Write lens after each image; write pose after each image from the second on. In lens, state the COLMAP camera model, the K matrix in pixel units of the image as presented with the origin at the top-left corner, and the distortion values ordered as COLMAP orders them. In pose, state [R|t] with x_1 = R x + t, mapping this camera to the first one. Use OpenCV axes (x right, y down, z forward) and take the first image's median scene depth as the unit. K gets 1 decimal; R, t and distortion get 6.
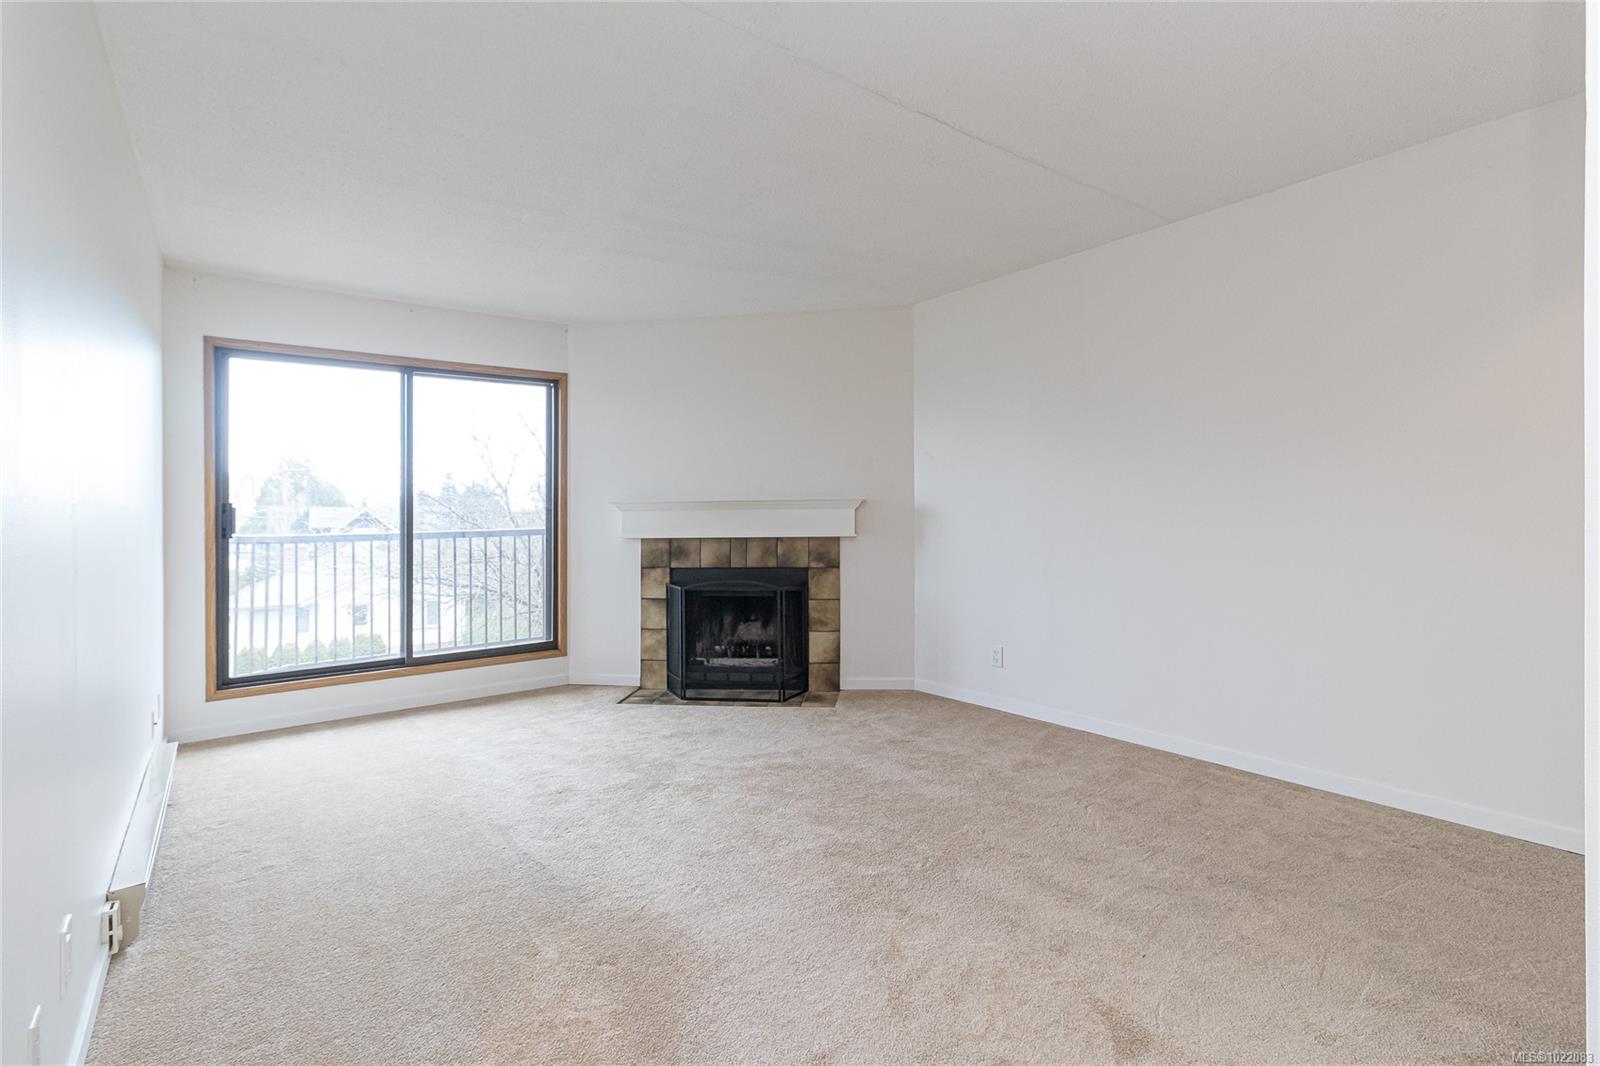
lens RADIAL K [[734.8, 0, 785.9], [0, 734.8, 532.6], [0, 0, 1]] dist [0.004650, -0.000891]
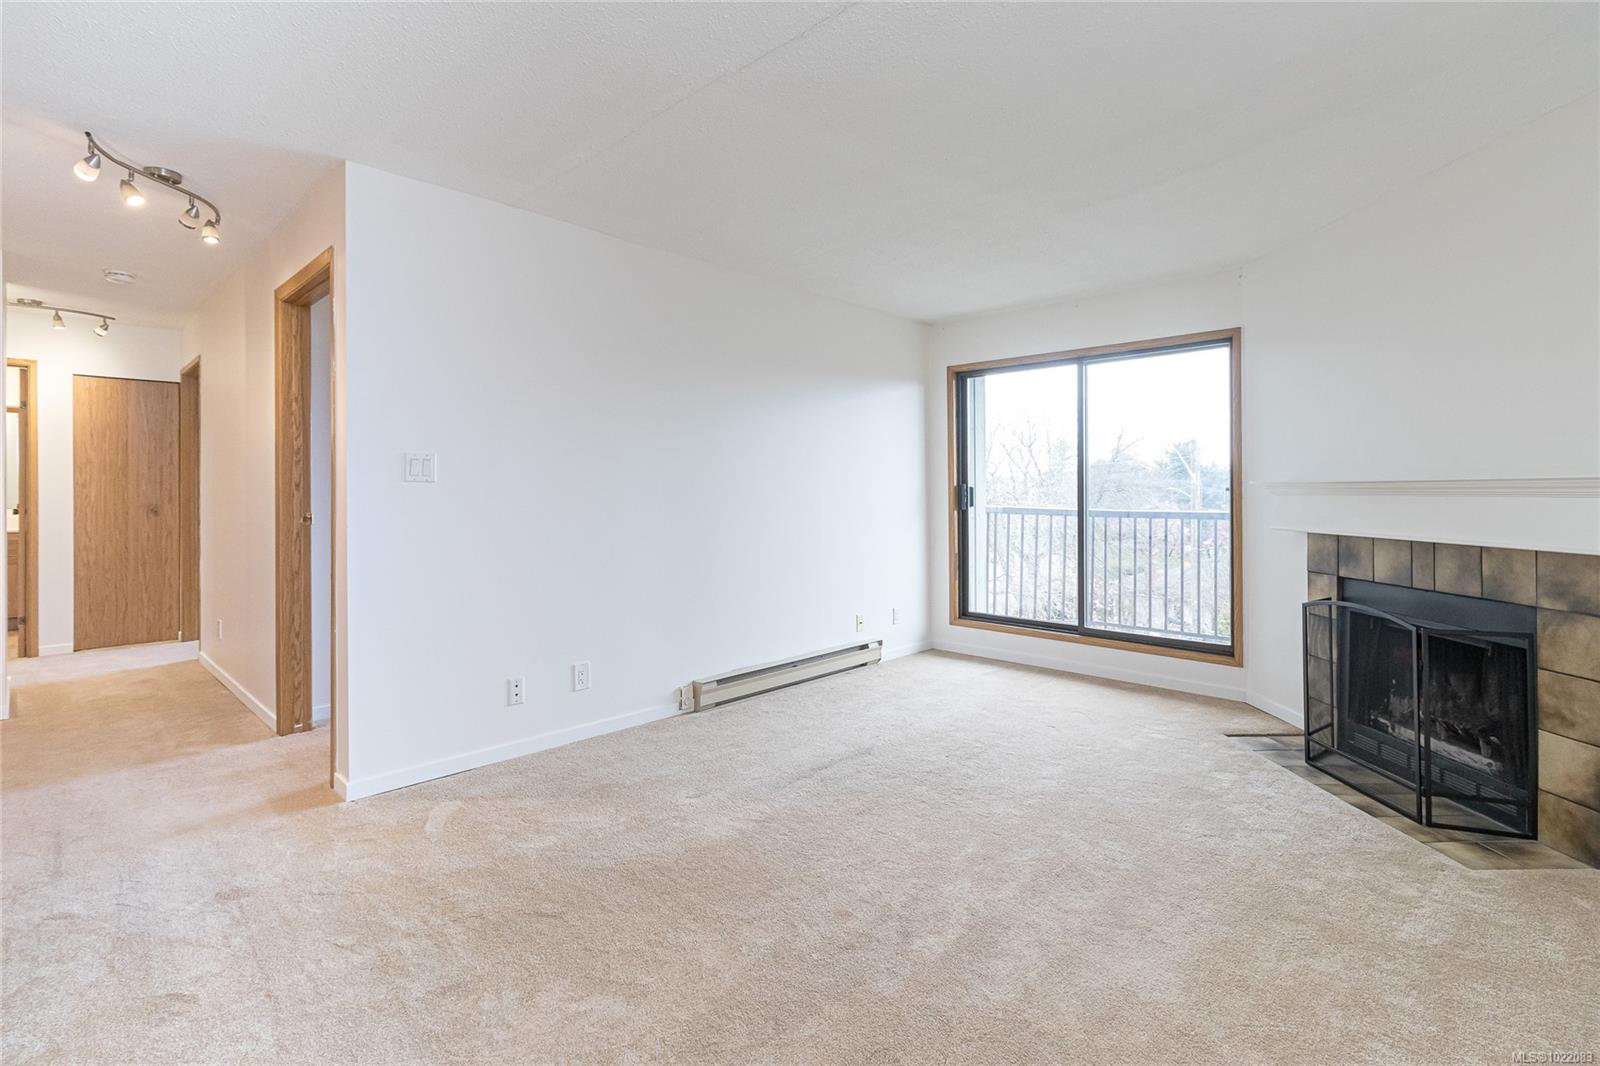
lens RADIAL K [[734.8, 0, 774.8], [0, 734.8, 478.6], [0, 0, 1]] dist [0.004650, -0.000891]
pose [[0.172751, 0.000051, -0.984965, 0.459049], [-0.034100, 0.999401, -0.005929, -0.023846], [0.984375, 0.034612, 0.172650, 0.356997]]
